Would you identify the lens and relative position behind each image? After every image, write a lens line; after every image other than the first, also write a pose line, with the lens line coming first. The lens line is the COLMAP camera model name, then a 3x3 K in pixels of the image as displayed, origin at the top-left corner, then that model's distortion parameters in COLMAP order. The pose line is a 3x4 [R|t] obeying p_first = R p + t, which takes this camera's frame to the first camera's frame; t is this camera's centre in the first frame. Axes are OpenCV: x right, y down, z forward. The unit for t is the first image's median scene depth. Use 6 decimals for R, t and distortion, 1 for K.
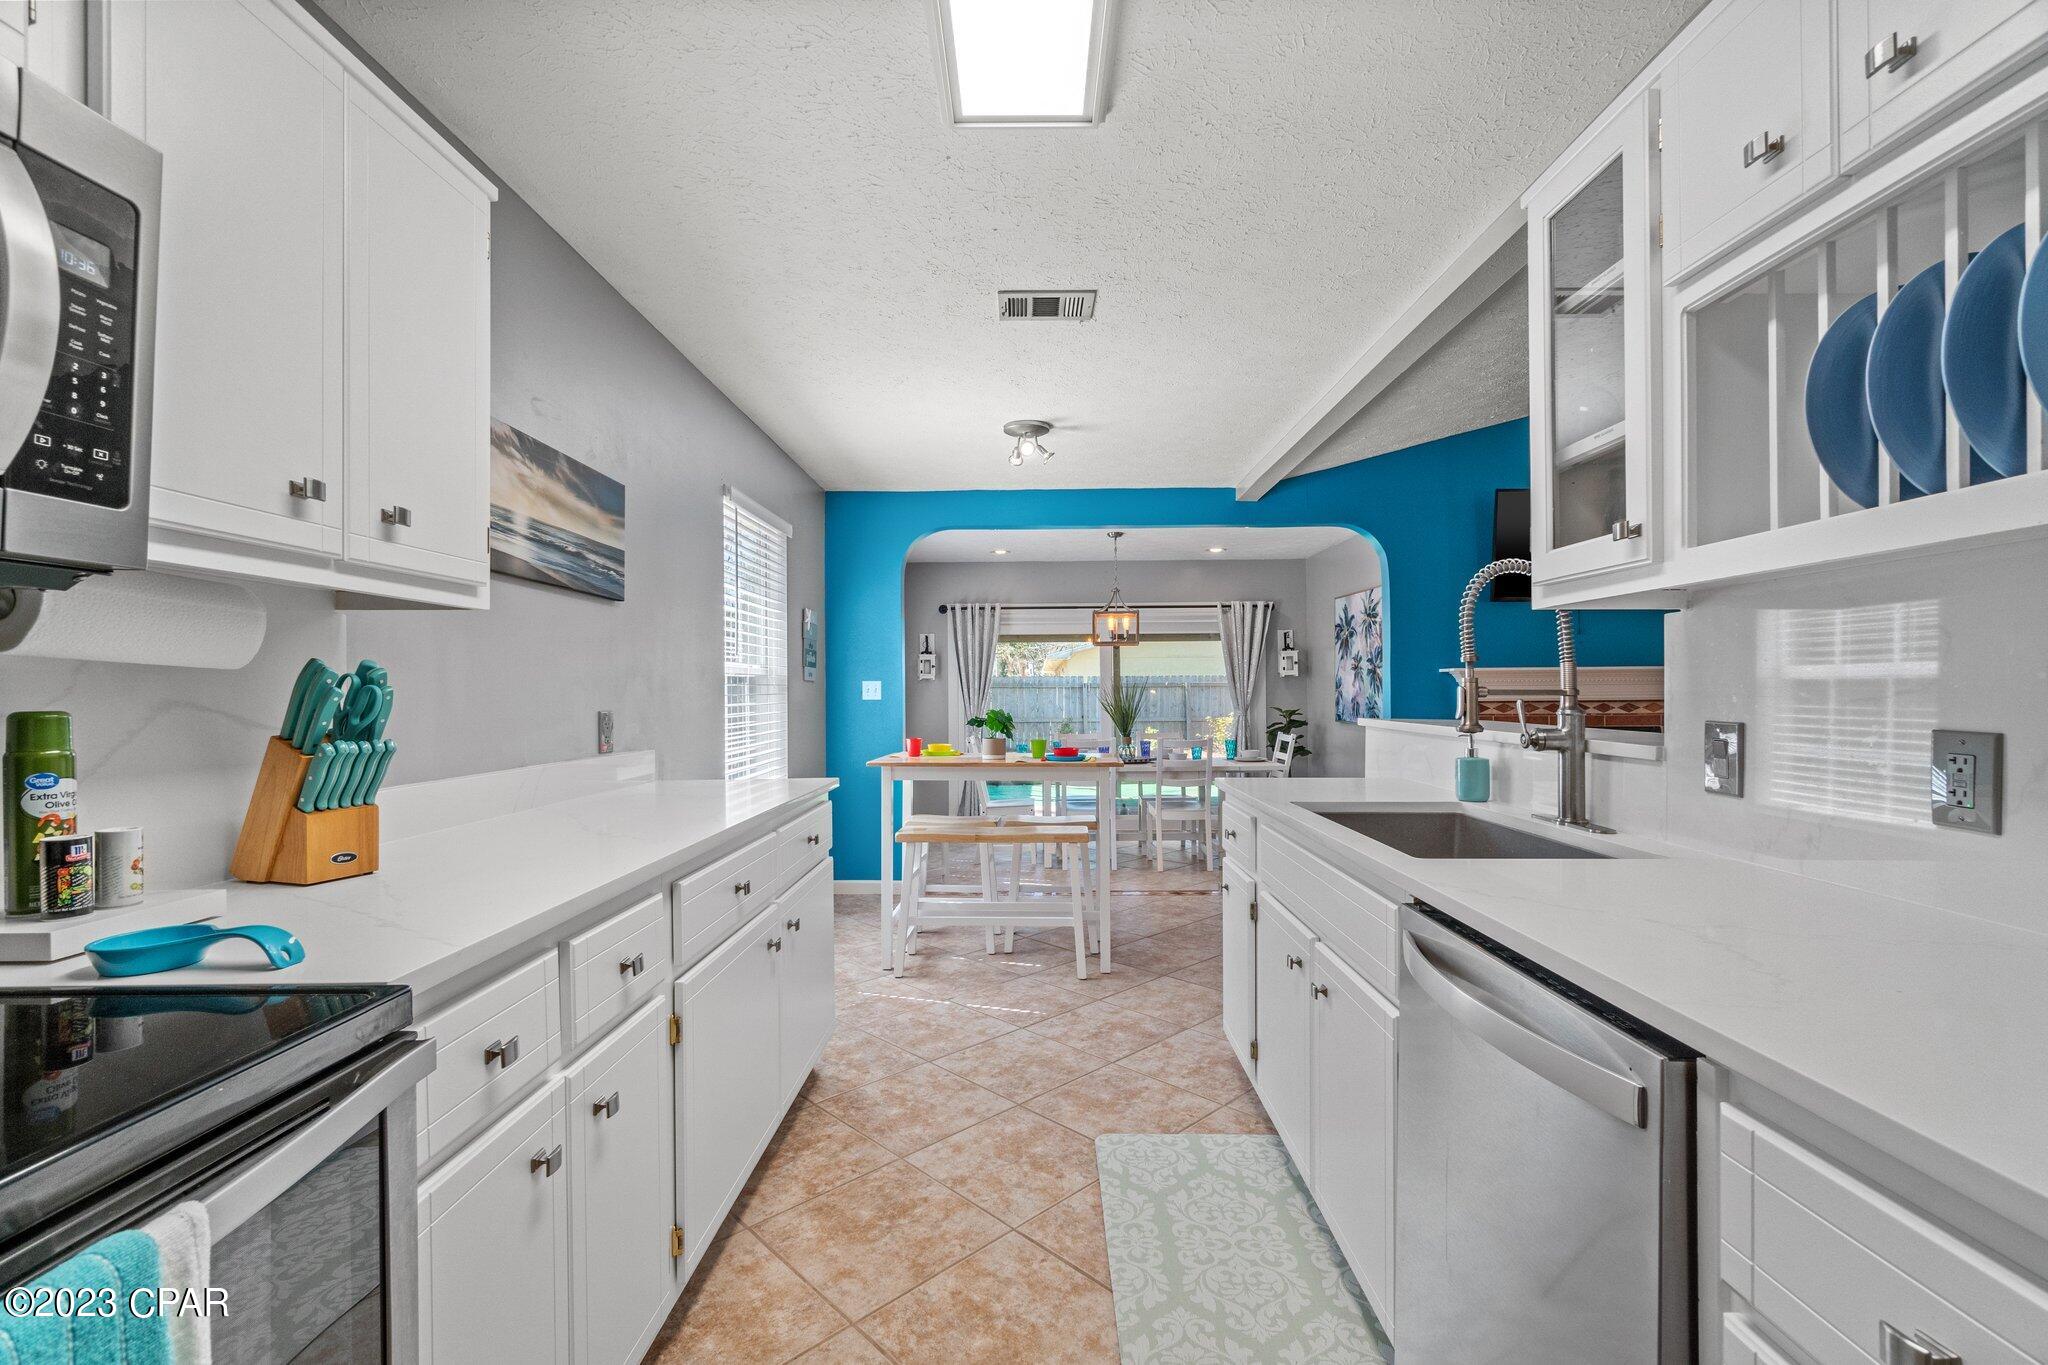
lens RADIAL K [[883.3, 0, 1036.0], [0, 883.3, 685.9], [0, 0, 1]] dist [-0.004080, 0.000823]
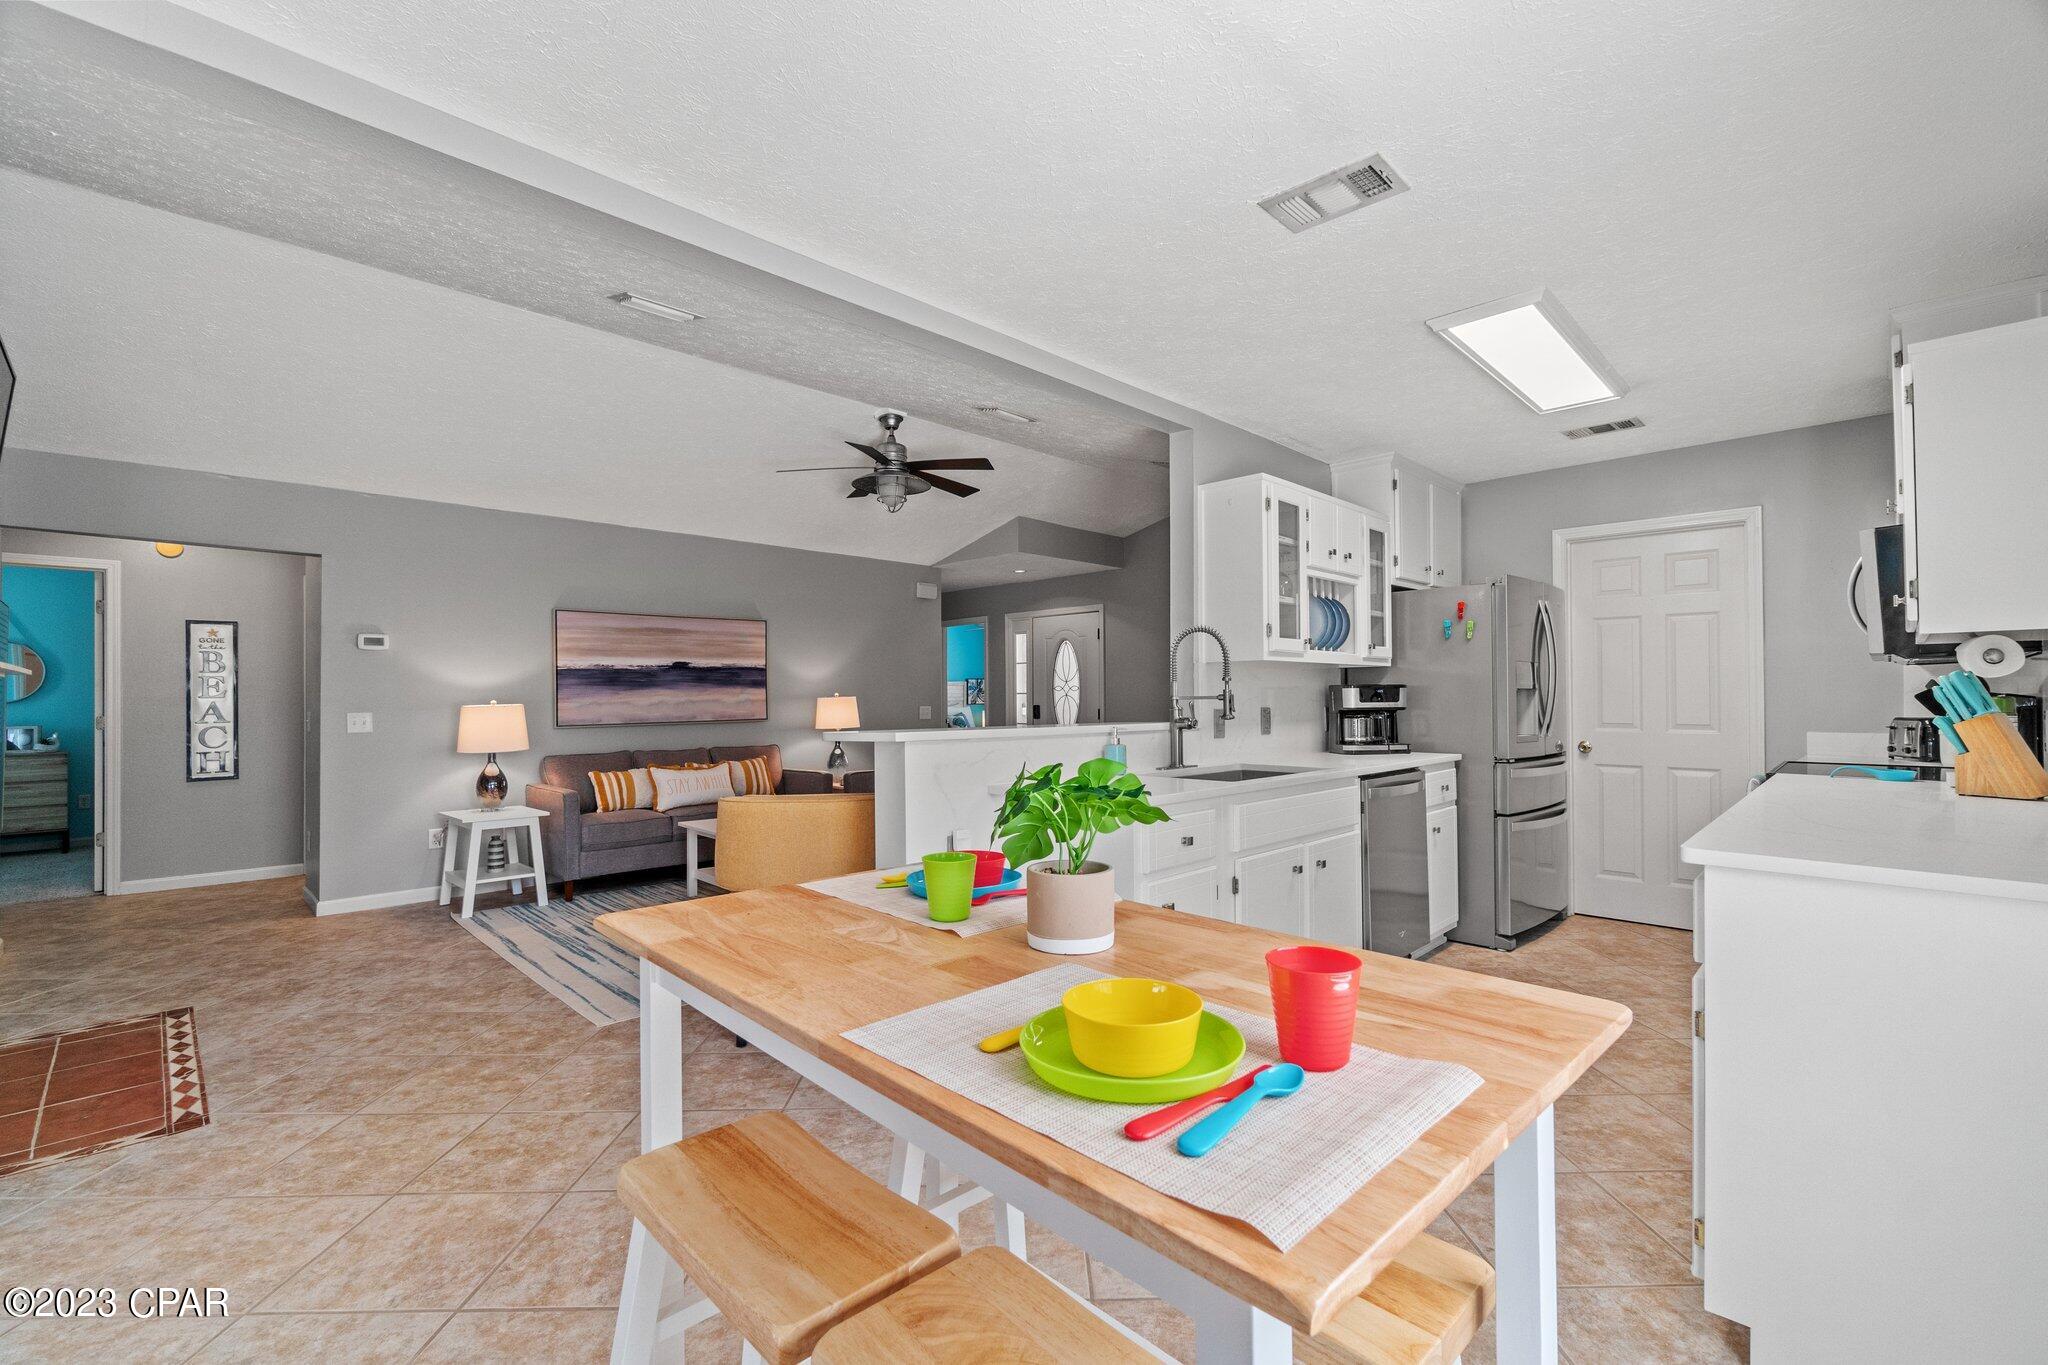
lens RADIAL K [[883.3, 0, 1036.3], [0, 883.3, 681.7], [0, 0, 1]] dist [-0.004080, 0.000823]
pose [[-0.717384, 0.020658, 0.696372, -0.325956], [0.005997, 0.999706, -0.023478, 0.012744], [-0.696653, -0.012667, -0.717297, 1.715741]]
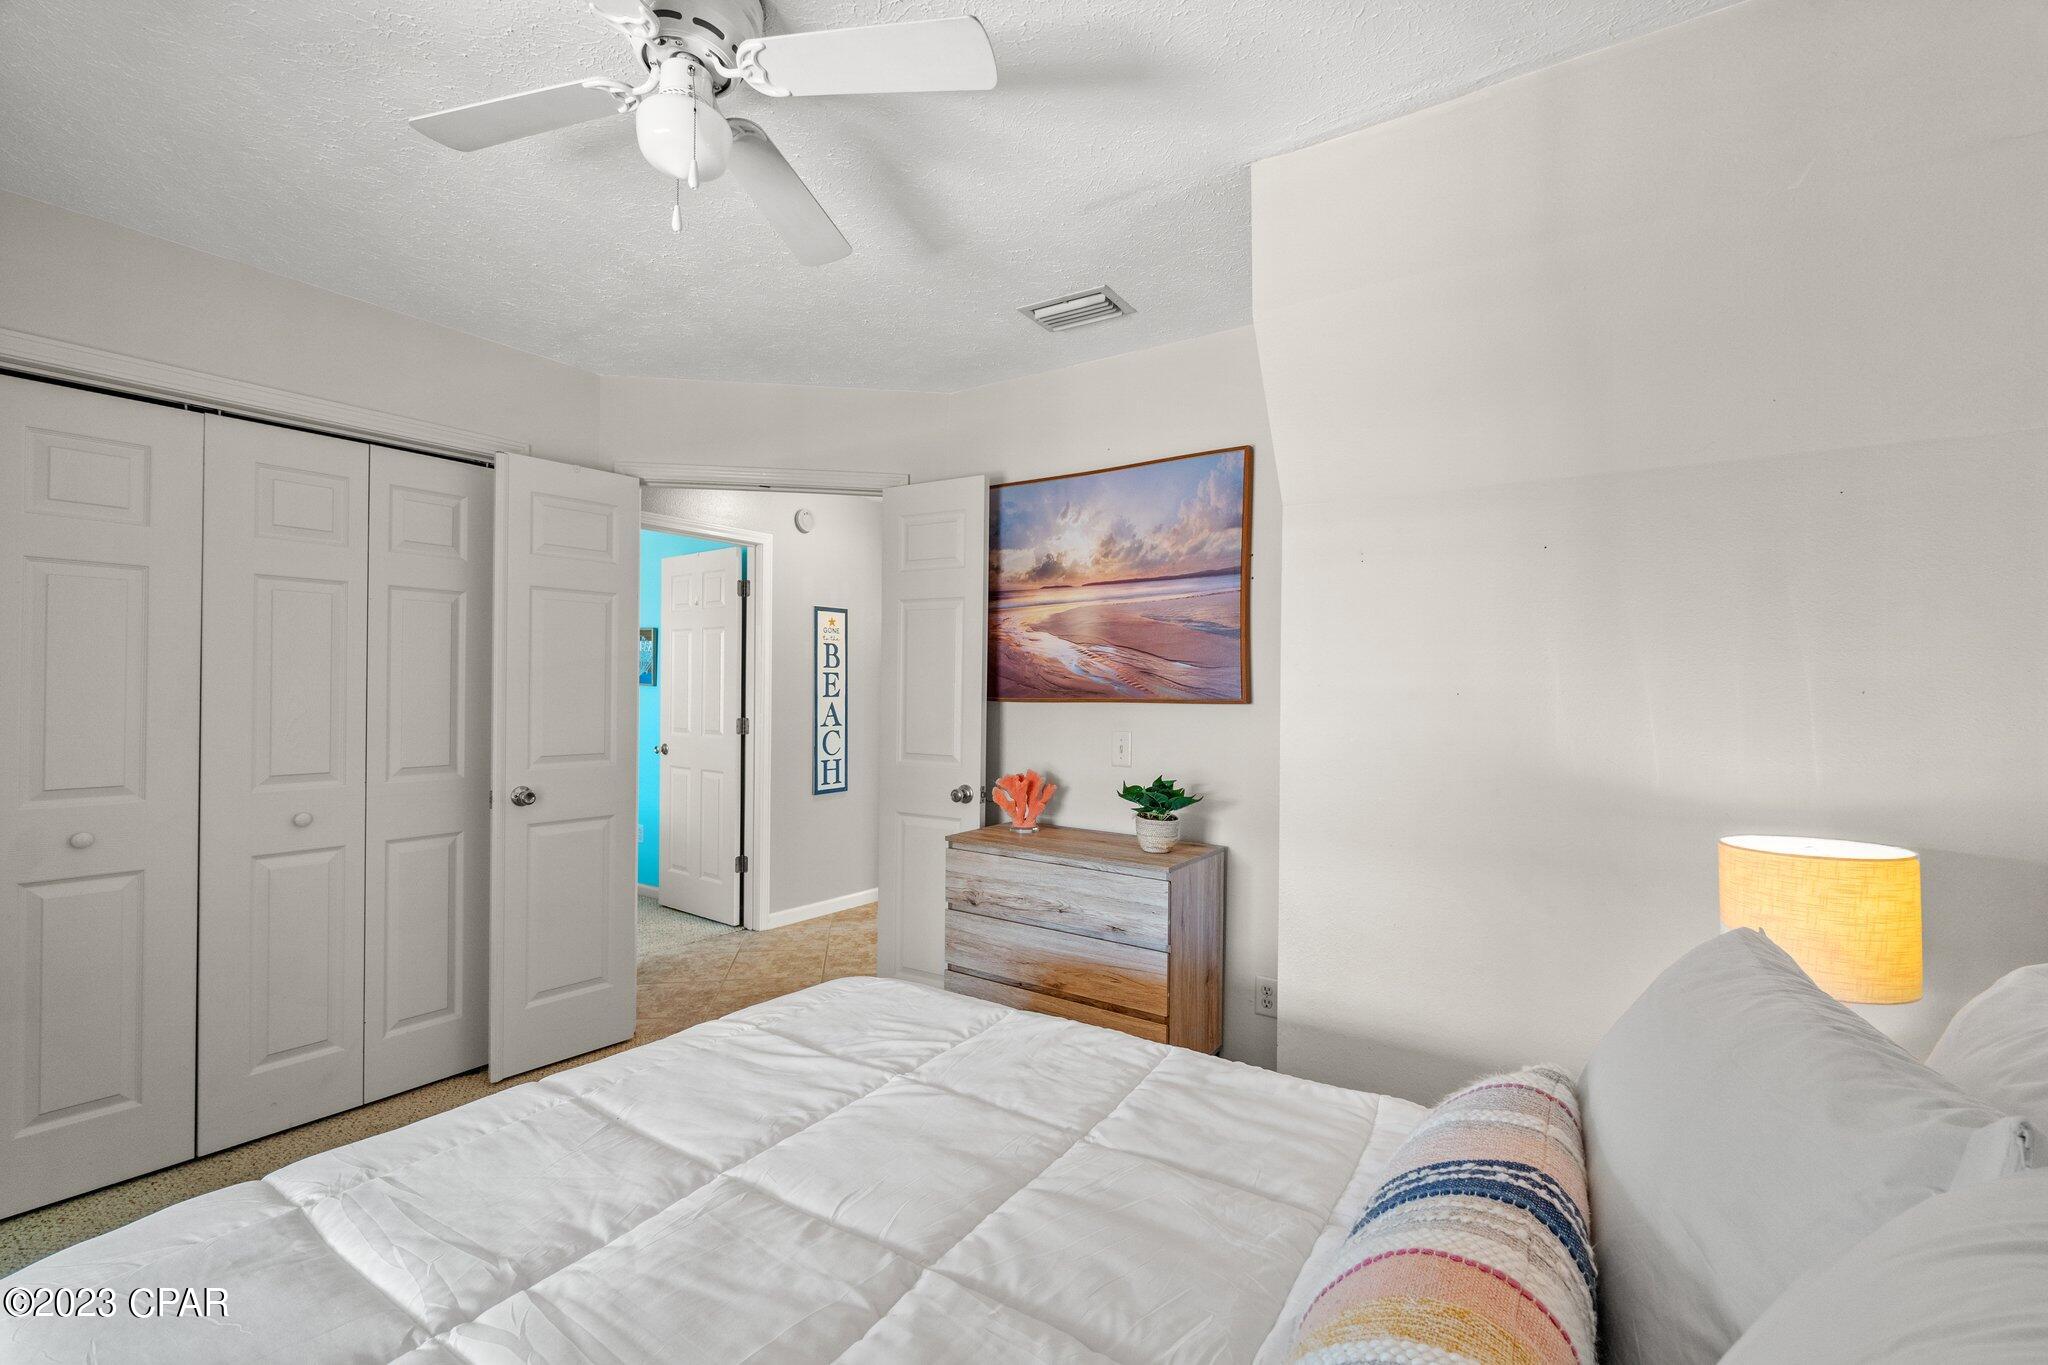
lens RADIAL K [[883.3, 0, 1021.1], [0, 883.3, 691.4], [0, 0, 1]] dist [-0.004080, 0.000823]
pose [[-0.832656, -0.002411, 0.553786, 1.198304], [-0.009529, 0.999905, -0.009974, -0.007363], [-0.553709, -0.013582, -0.832600, 2.862135]]
